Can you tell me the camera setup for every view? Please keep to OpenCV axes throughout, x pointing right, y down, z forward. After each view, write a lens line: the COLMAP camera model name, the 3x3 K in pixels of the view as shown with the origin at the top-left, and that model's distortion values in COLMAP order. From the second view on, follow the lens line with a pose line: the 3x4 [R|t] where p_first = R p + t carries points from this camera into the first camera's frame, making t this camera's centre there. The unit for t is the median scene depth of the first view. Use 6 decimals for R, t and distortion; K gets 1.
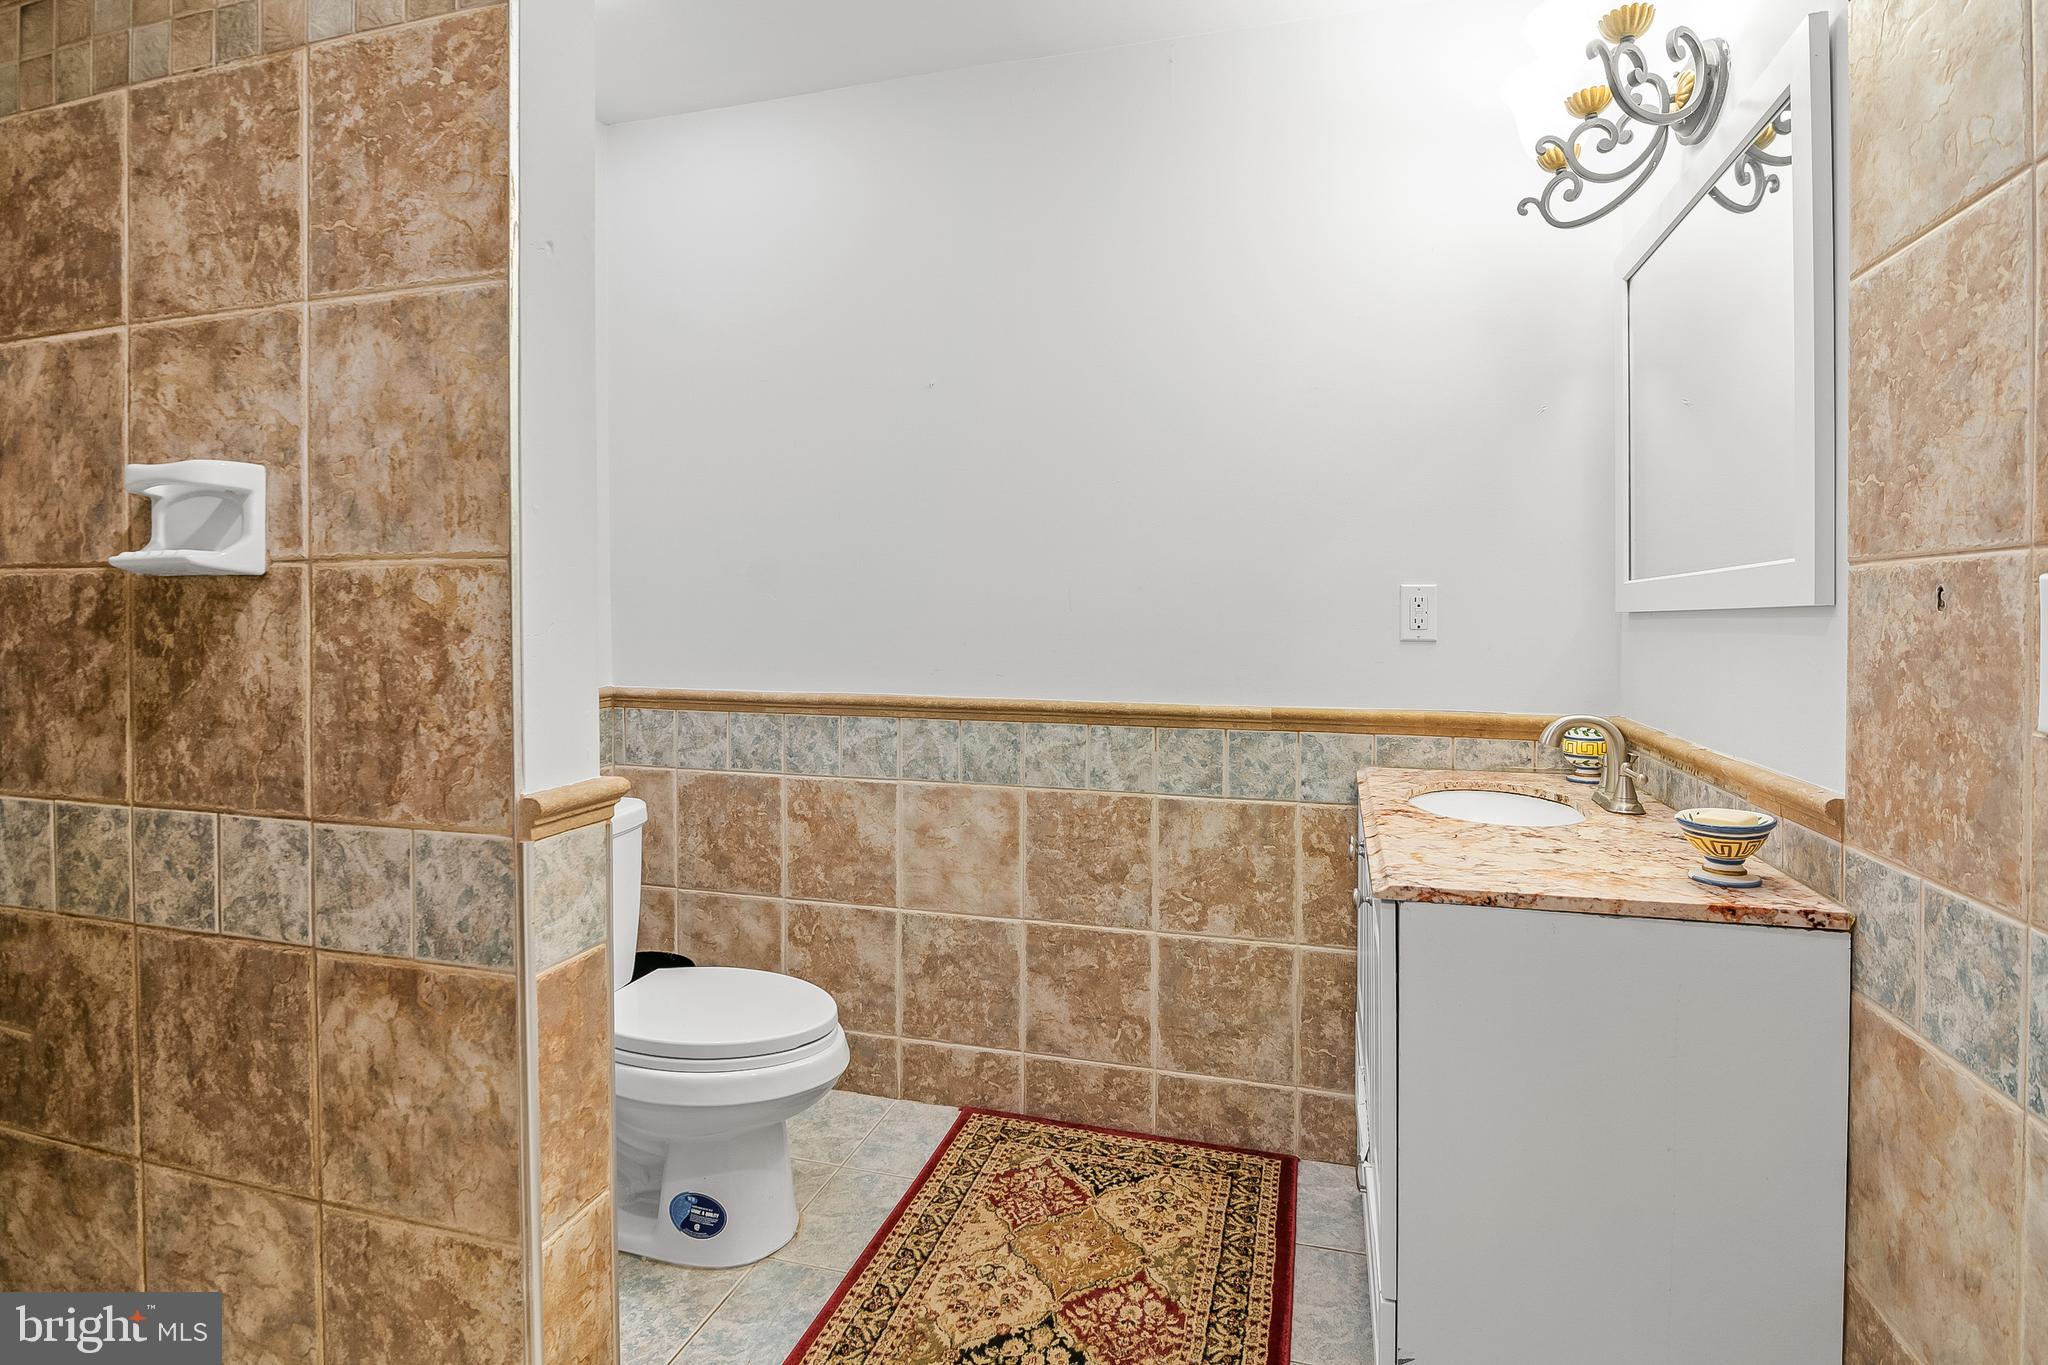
lens RADIAL K [[991.7, 0, 1007.2], [0, 991.7, 618.9], [0, 0, 1]] dist [-0.004226, -0.005470]
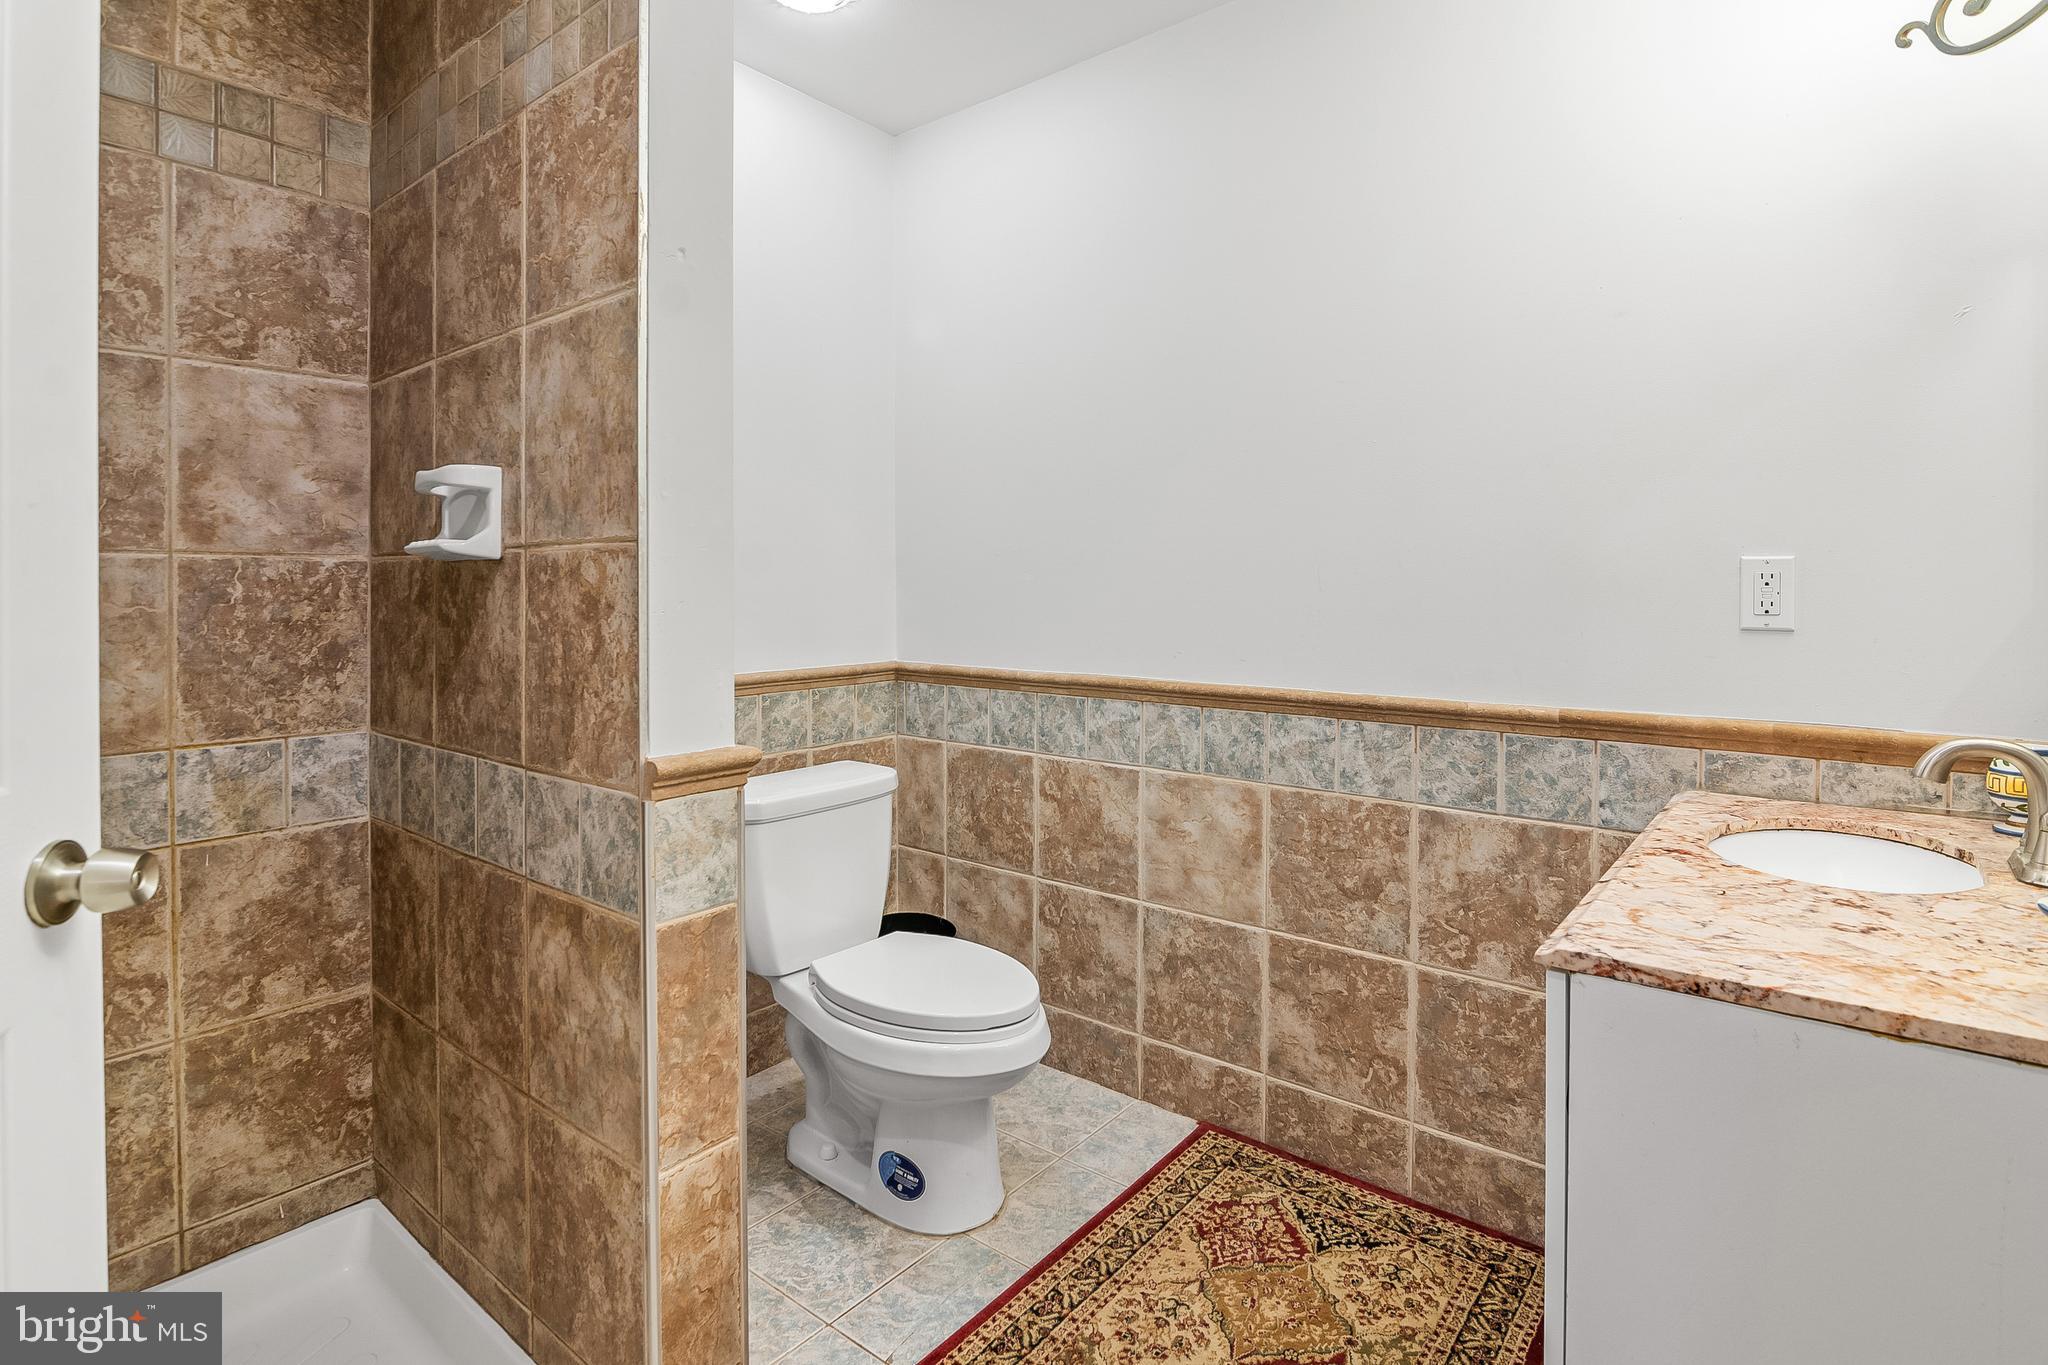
lens RADIAL K [[991.7, 0, 1040.4], [0, 991.7, 596.6], [0, 0, 1]] dist [-0.004226, -0.005470]
pose [[0.927132, 0.003420, -0.374720, 0.170904], [-0.004184, 0.999990, -0.001225, -0.000384], [0.374712, 0.002704, 0.927137, 0.079468]]
